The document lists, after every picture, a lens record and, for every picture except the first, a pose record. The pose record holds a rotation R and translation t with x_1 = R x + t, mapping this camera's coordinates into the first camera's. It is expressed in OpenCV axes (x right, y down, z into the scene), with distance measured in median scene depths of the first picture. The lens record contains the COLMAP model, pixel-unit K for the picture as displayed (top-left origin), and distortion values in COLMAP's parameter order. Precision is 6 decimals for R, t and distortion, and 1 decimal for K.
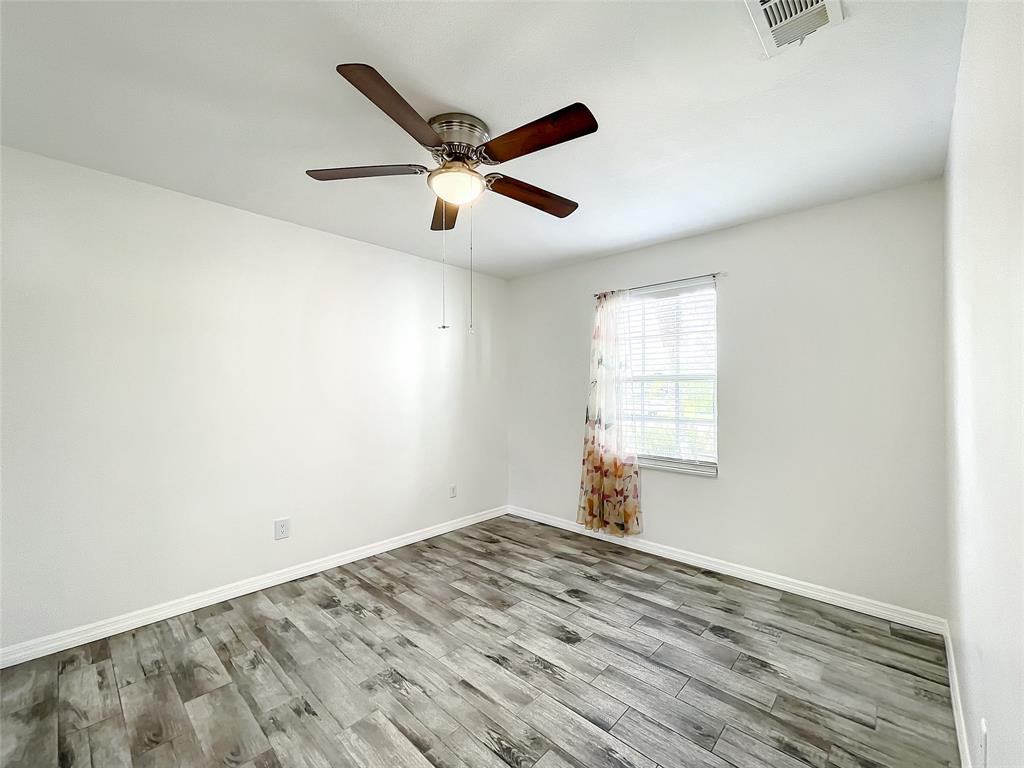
lens RADIAL K [[416.7, 0, 507.2], [0, 416.7, 388.0], [0, 0, 1]] dist [0.003247, 0.001128]
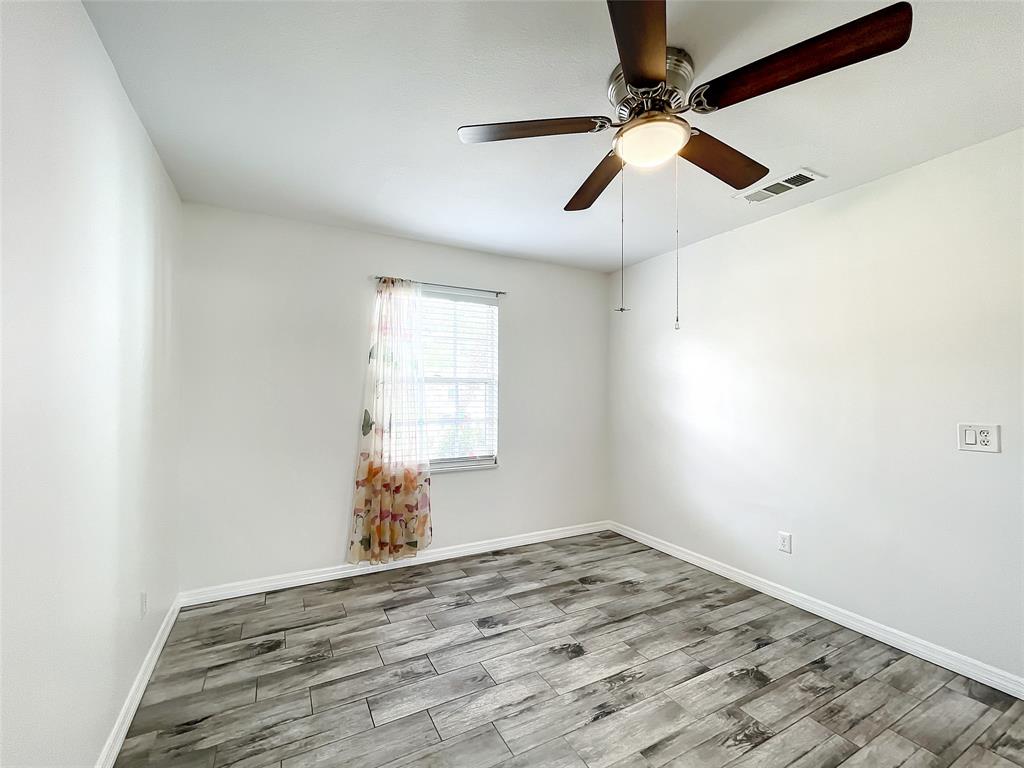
lens RADIAL K [[416.7, 0, 507.2], [0, 416.7, 388.0], [0, 0, 1]] dist [0.003247, 0.001128]
pose [[0.346839, 0.010929, 0.937861, -0.776968], [-0.009672, 0.999921, -0.008076, 0.001596], [-0.937875, -0.006270, 0.346918, 0.777586]]
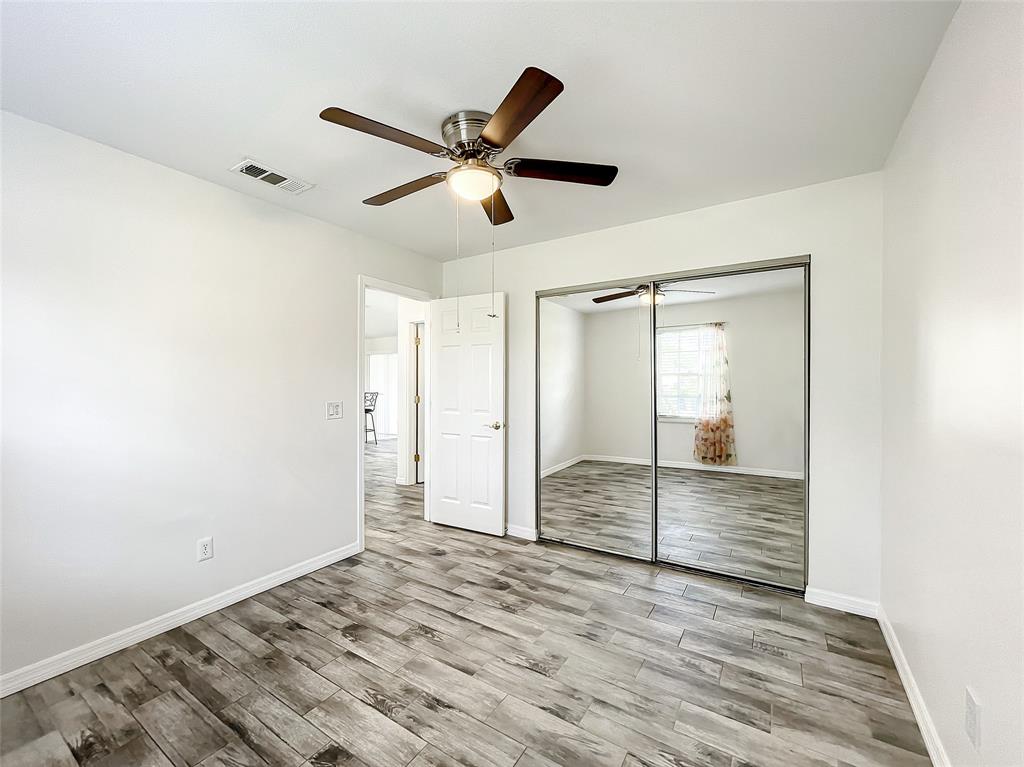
lens RADIAL K [[471.9, 0, 512.0], [0, 471.9, 383.5], [0, 0, 1]] dist [0.009436, 0.000468]
pose [[-0.985256, 0.007230, -0.170931, -0.008954], [0.006671, 0.999970, 0.003847, -0.003804], [0.170954, 0.002650, -0.985275, 1.719346]]
